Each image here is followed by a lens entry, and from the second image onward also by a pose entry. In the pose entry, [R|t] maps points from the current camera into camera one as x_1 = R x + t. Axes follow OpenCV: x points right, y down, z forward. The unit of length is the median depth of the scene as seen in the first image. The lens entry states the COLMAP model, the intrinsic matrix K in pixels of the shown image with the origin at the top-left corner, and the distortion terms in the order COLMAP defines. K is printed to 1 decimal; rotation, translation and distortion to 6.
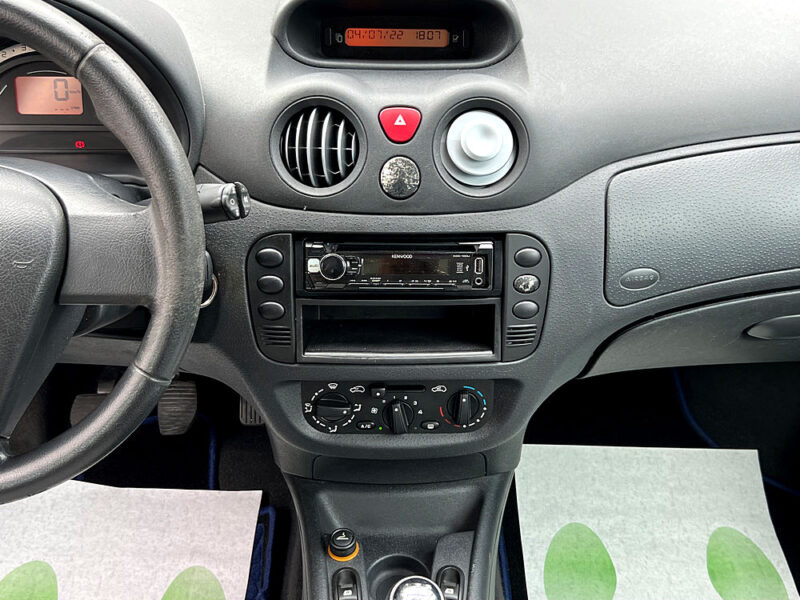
lens RADIAL K [[891.1, 0, 402.4], [0, 891.1, 304.6], [0, 0, 1]] dist [0.082551, 0.000000]
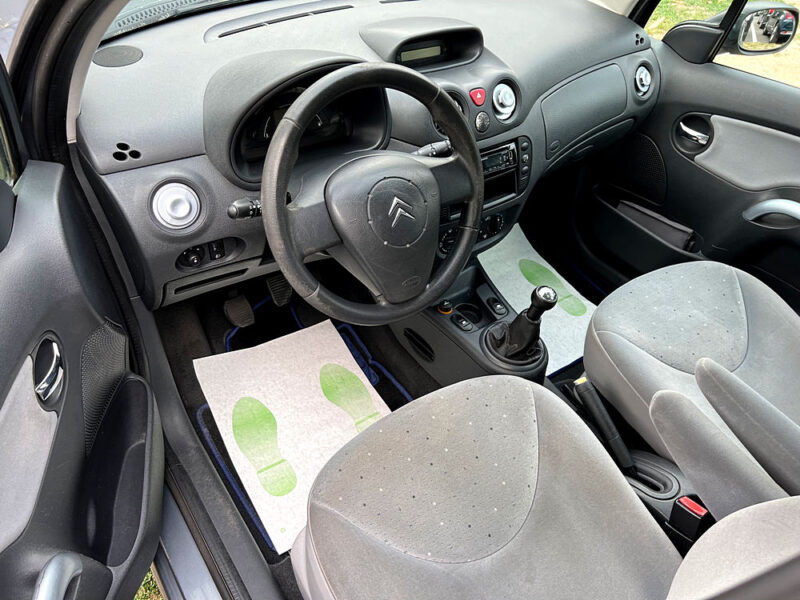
lens RADIAL K [[592.9, 0, 397.5], [0, 592.9, 304.9], [0, 0, 1]] dist [0.050535, -0.031833]
pose [[0.825006, -0.342077, 0.449832, -0.860304], [0.255602, 0.935786, 0.242841, -0.115903], [-0.504017, -0.085367, 0.859465, -0.157969]]
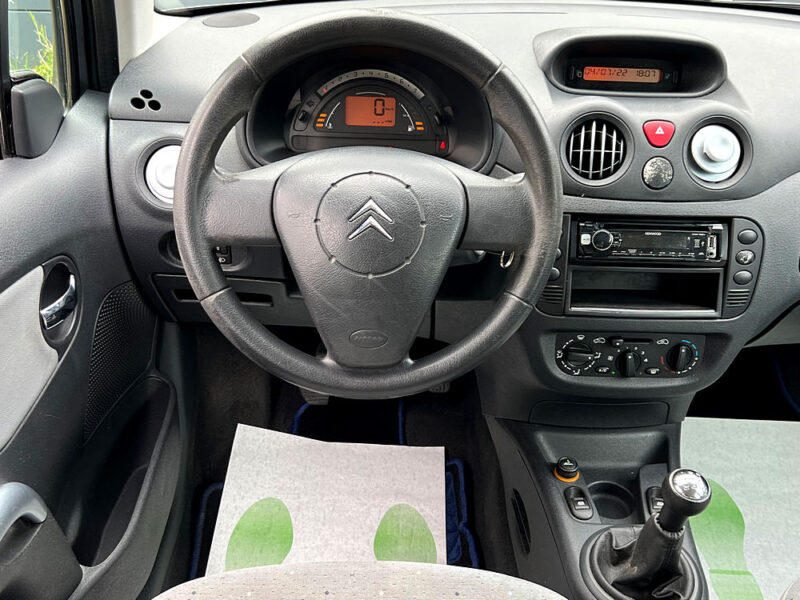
lens RADIAL K [[821.1, 0, 407.1], [0, 821.1, 301.8], [0, 0, 1]] dist [0.039348, 0.000000]
pose [[0.999614, 0.020795, 0.018409, -0.346680], [-0.019776, 0.998349, -0.053932, 0.107358], [-0.019500, 0.053547, 0.998375, -0.182011]]
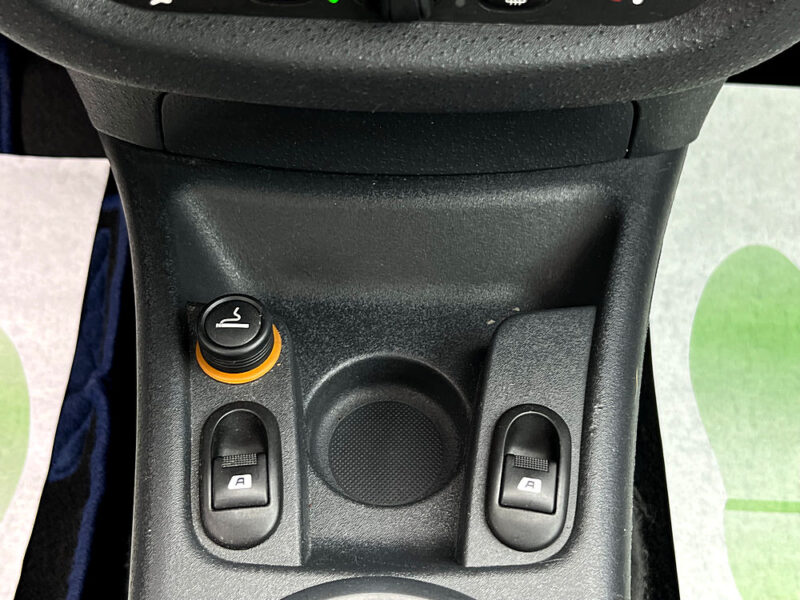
lens RADIAL K [[1061.4, 0, 405.0], [0, 1061.4, 283.8], [0, 0, 1]] dist [0.055031, 0.000000]
pose [[0.999496, 0.030879, 0.007400, -0.002265], [-0.031576, 0.941968, 0.334215, 0.111528], [0.003350, -0.334280, 0.942468, 0.661048]]
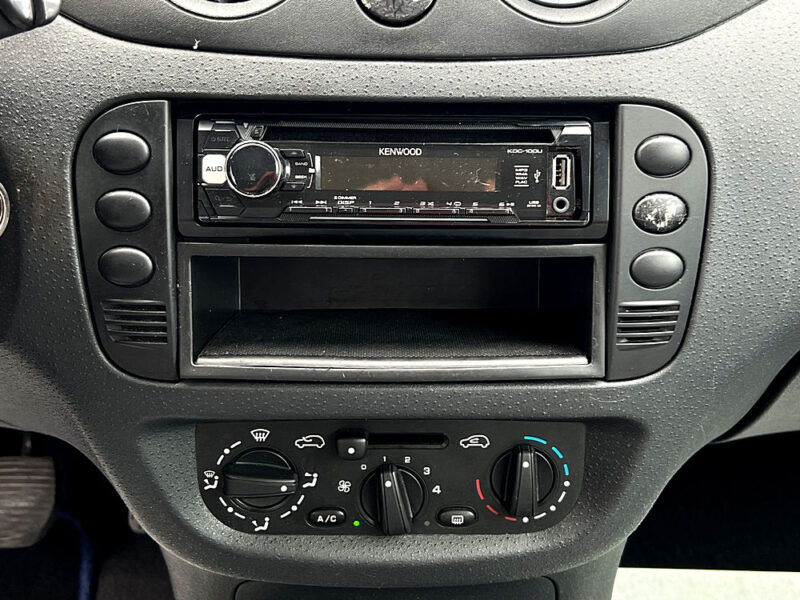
lens RADIAL K [[1085.1, 0, 403.1], [0, 1085.1, 304.9], [0, 0, 1]] dist [0.082351, 0.000000]
pose [[0.999991, 0.003524, -0.002300, 0.002359], [-0.003718, 0.995878, -0.090622, 0.072860], [0.001971, 0.090629, 0.995883, 0.386445]]
